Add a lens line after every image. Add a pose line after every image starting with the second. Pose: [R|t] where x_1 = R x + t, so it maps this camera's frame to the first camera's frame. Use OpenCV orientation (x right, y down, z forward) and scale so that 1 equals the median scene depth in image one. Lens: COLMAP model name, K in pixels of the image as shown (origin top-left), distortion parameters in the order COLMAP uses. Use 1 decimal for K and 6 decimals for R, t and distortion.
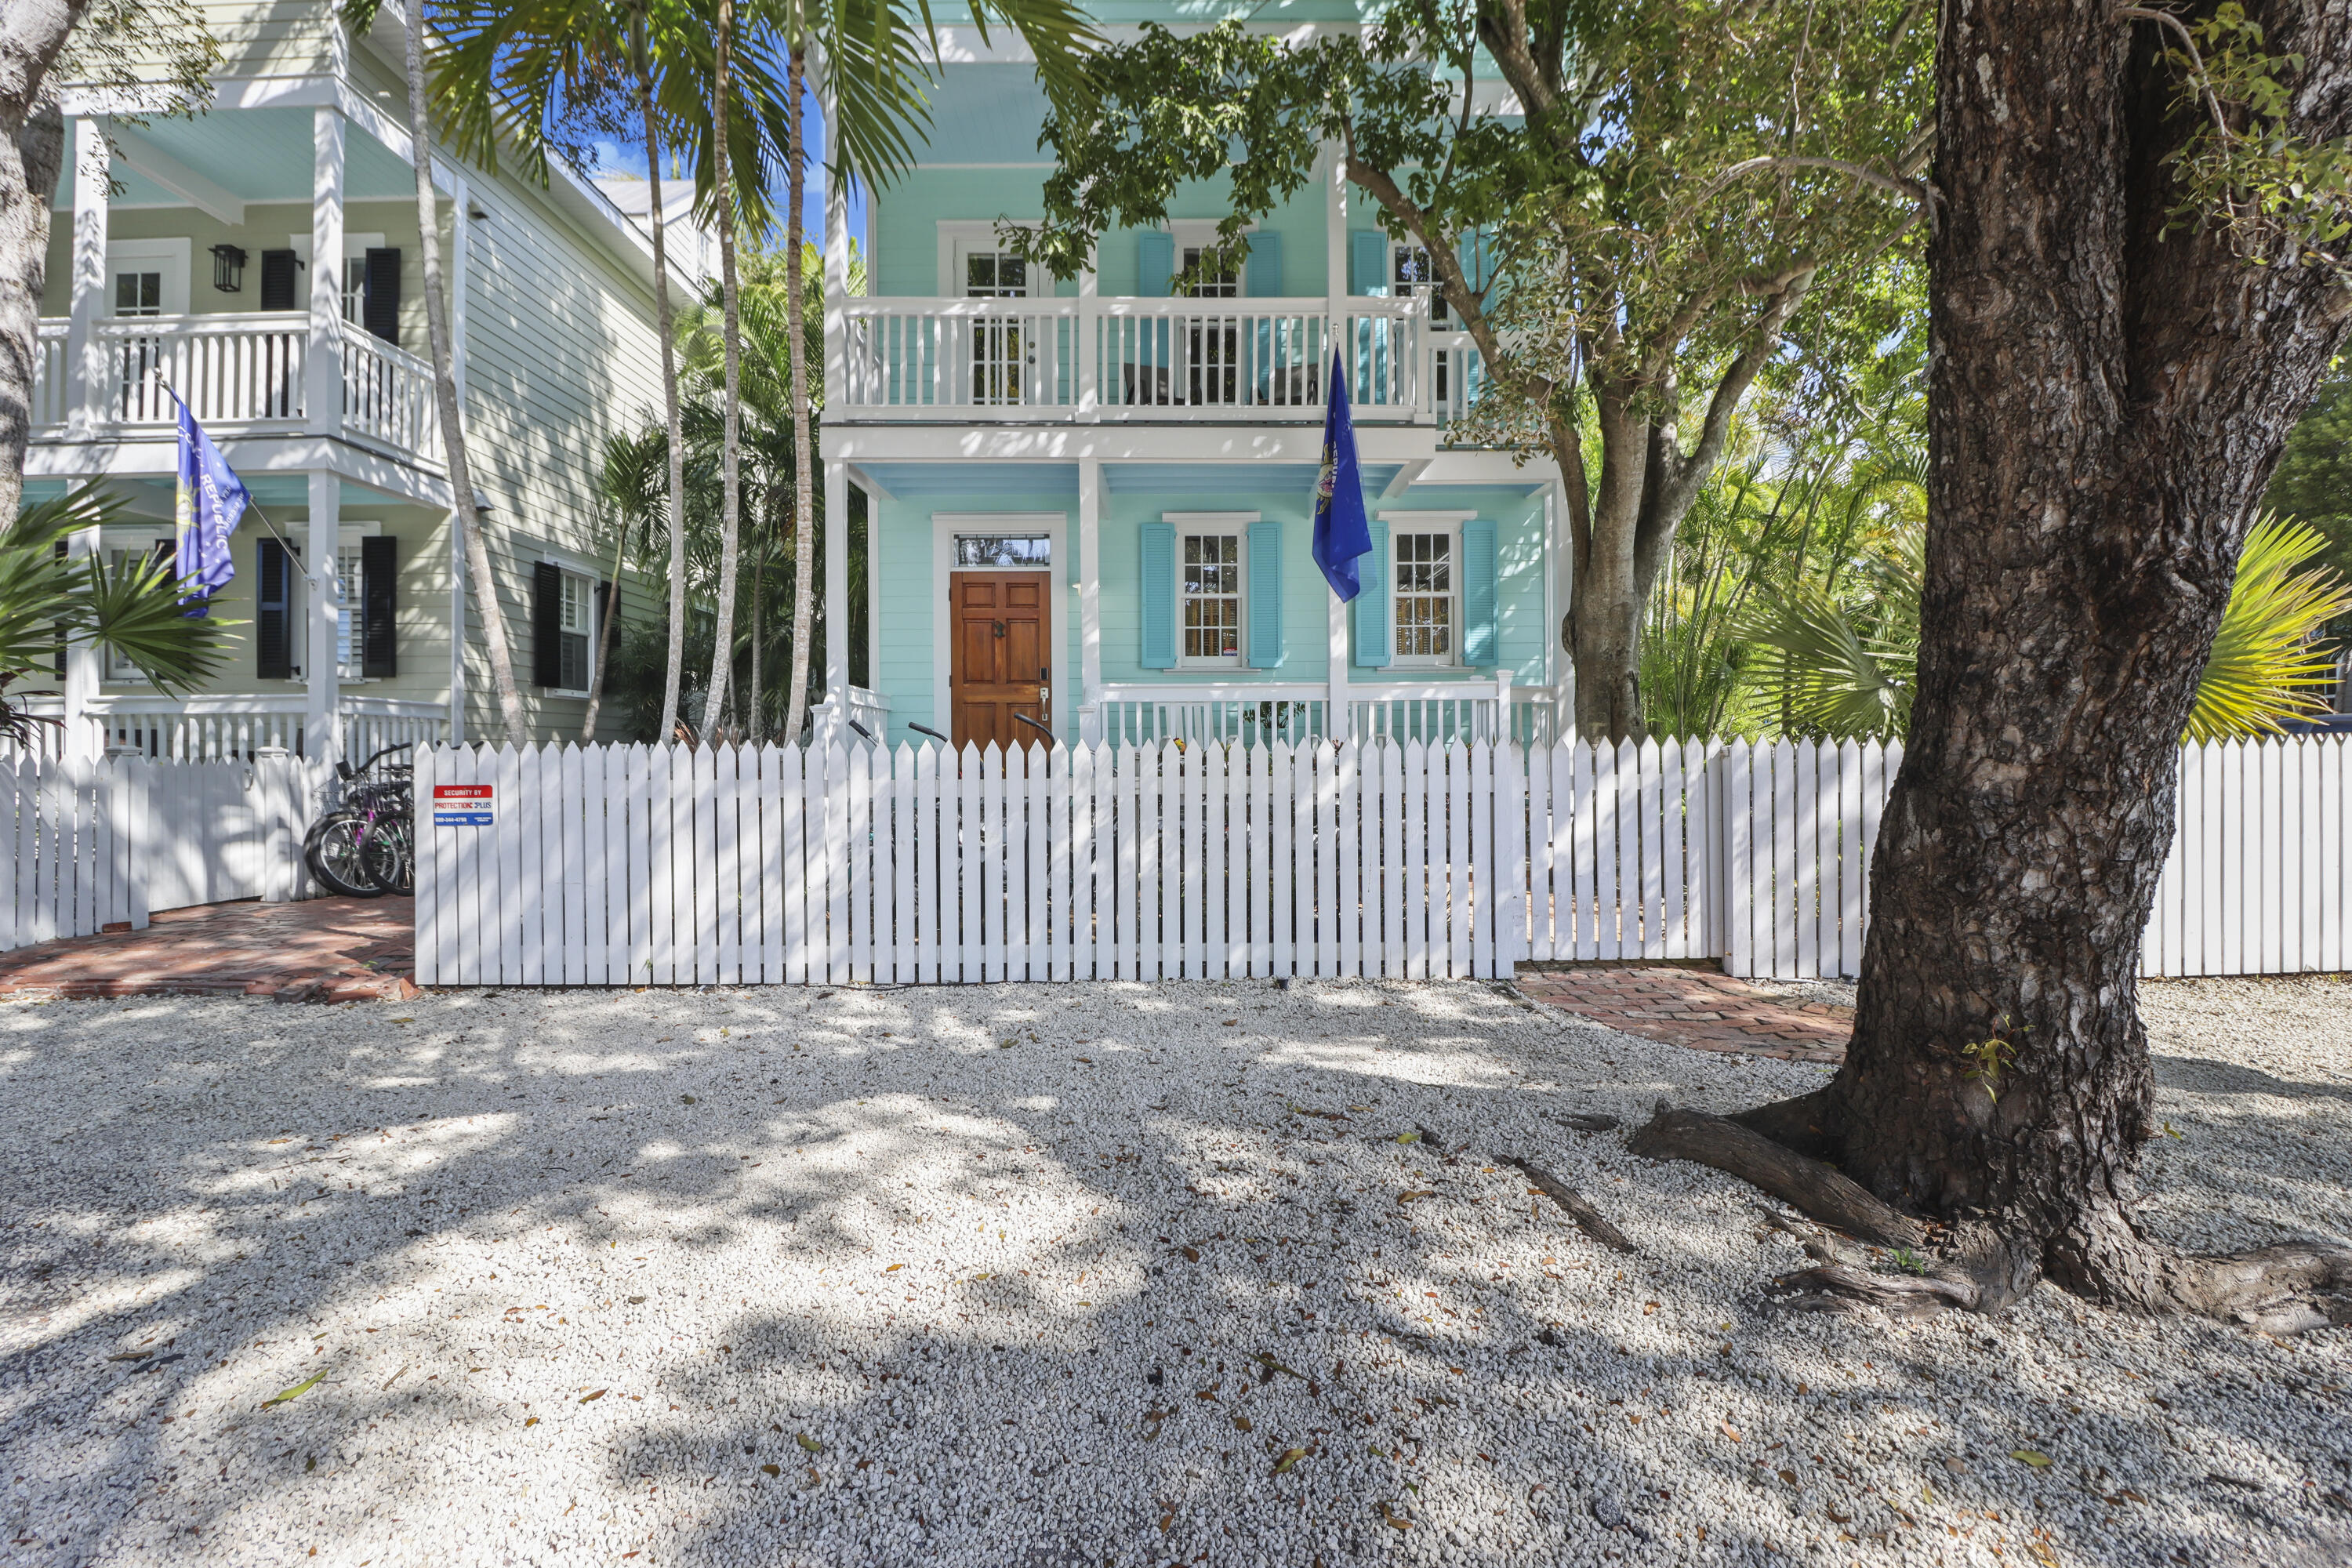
lens RADIAL K [[1061.2, 0, 1173.6], [0, 1061.2, 765.4], [0, 0, 1]] dist [-0.007183, -0.000754]
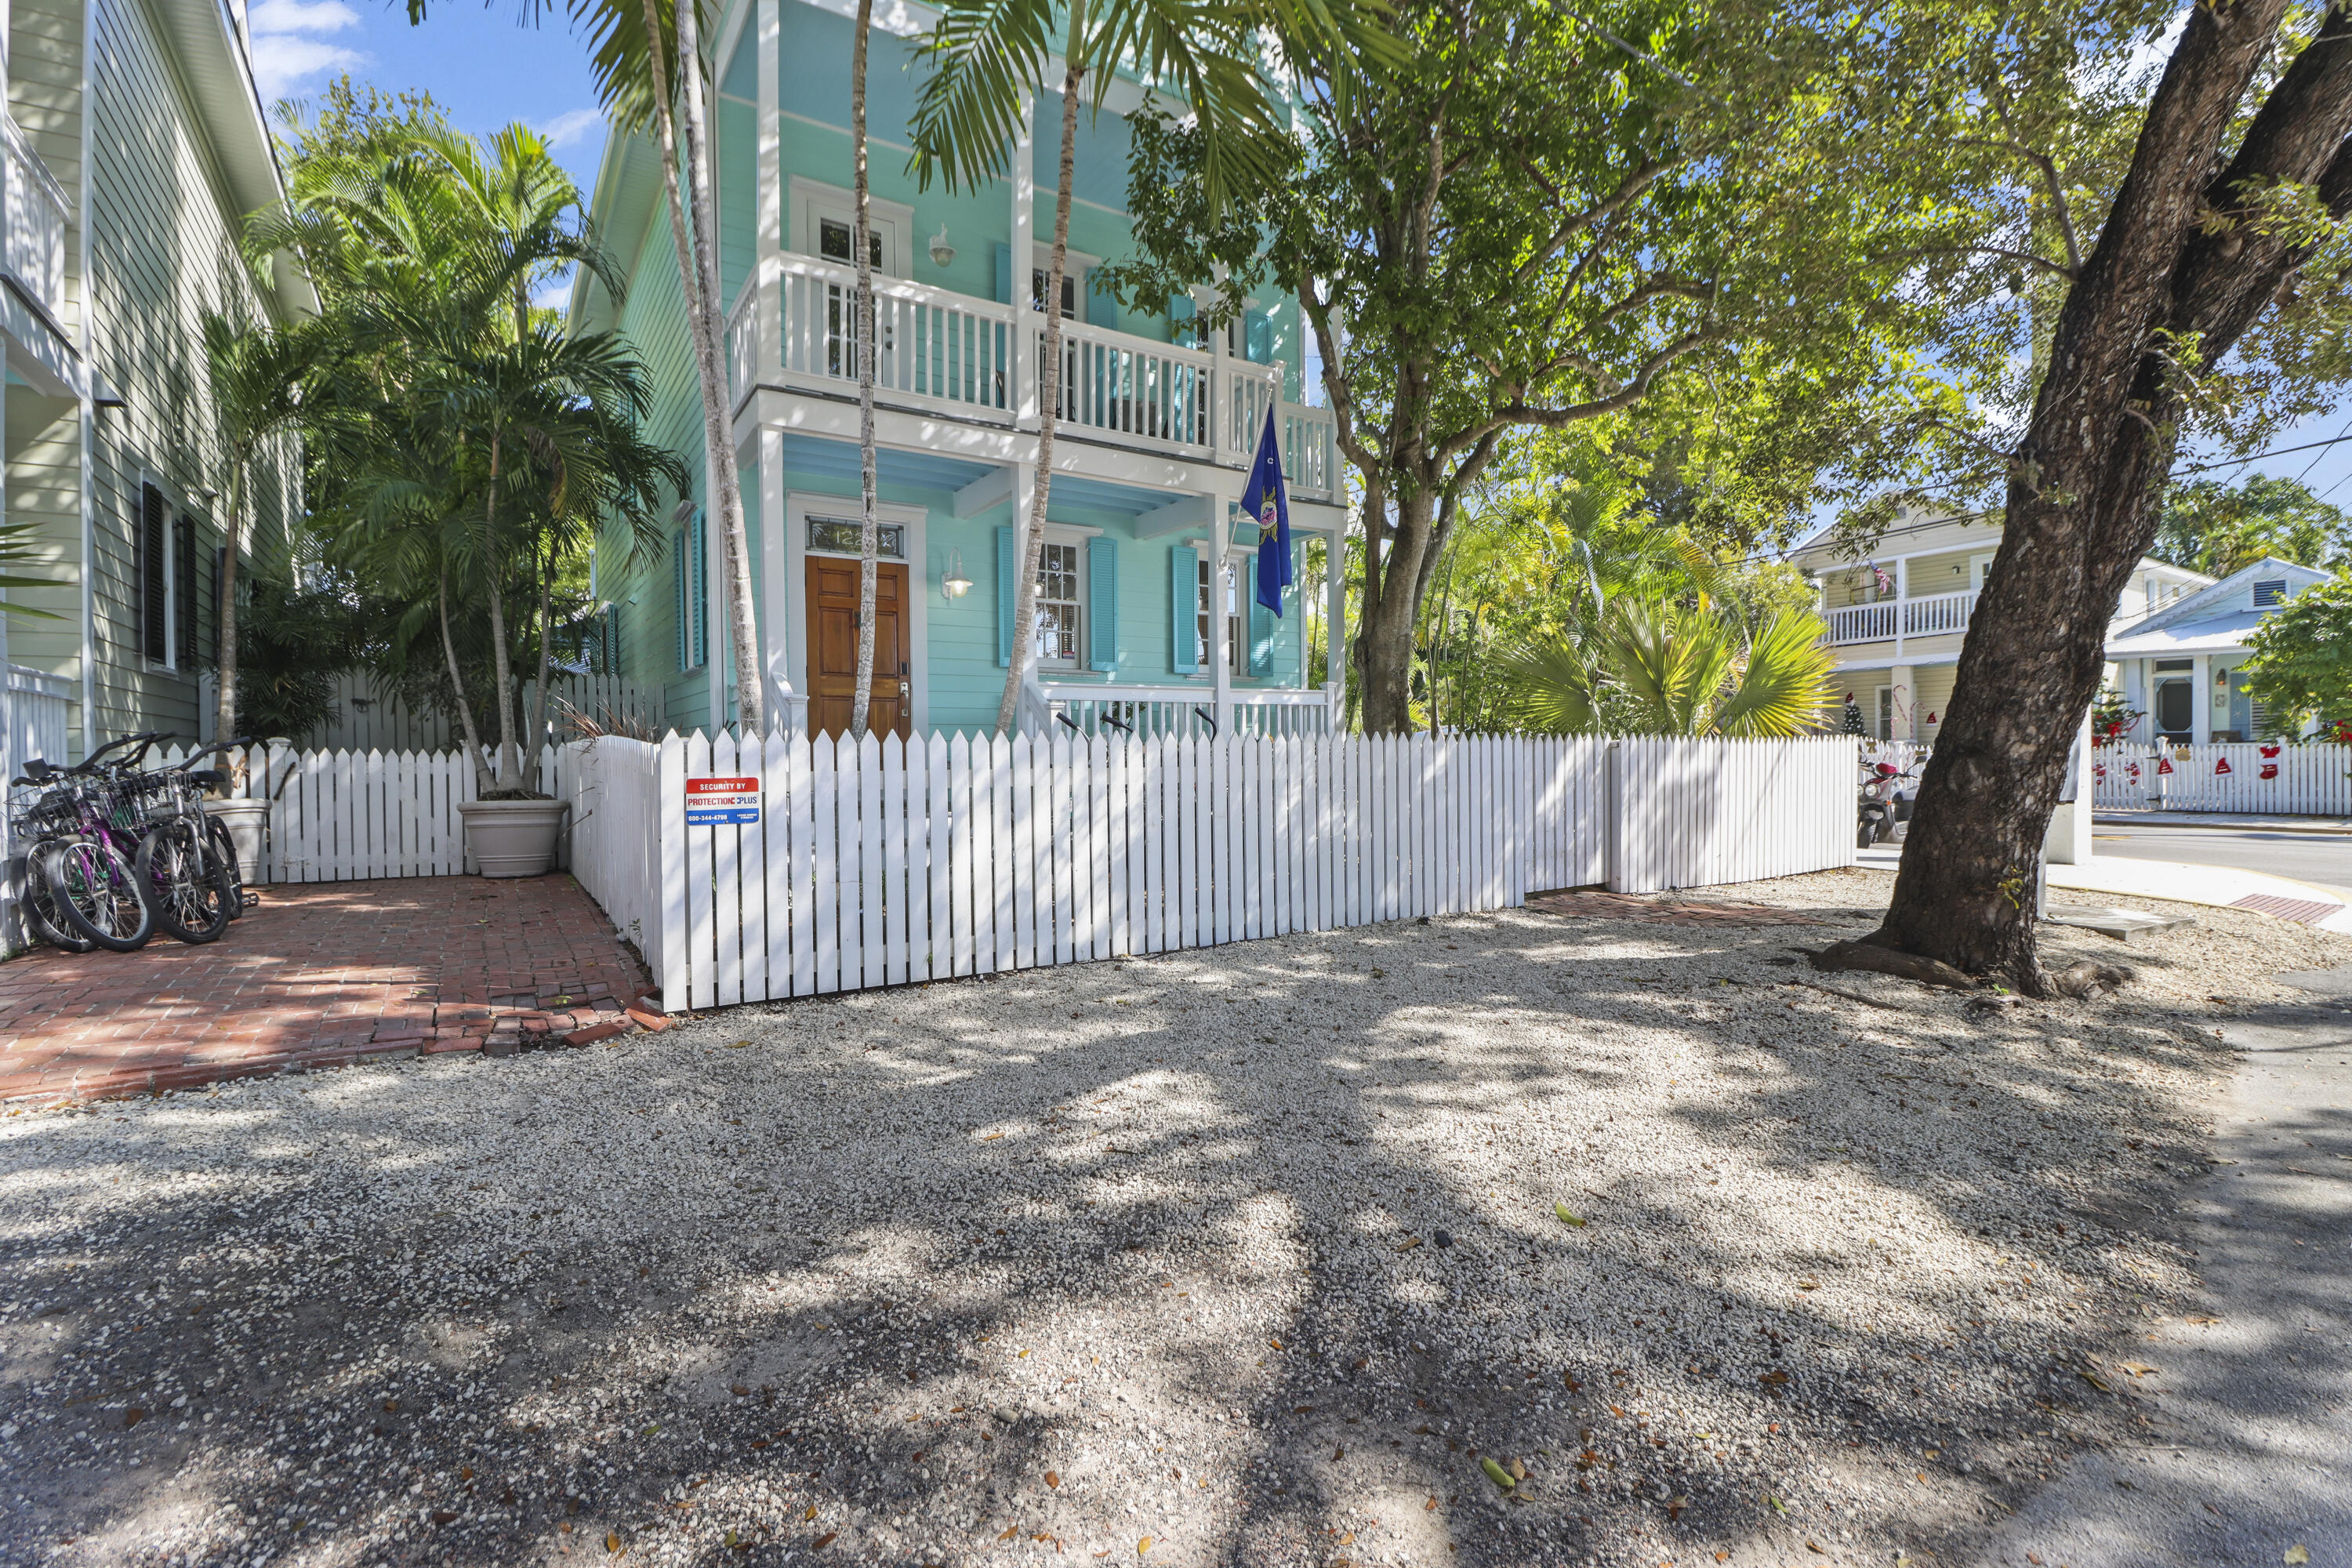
lens RADIAL K [[1061.2, 0, 1187.0], [0, 1061.2, 796.3], [0, 0, 1]] dist [-0.007183, -0.000754]
pose [[0.849417, -0.023332, 0.527207, -0.808072], [0.009266, 0.999528, 0.029307, 0.011418], [-0.527641, -0.020009, 0.849232, 0.046790]]
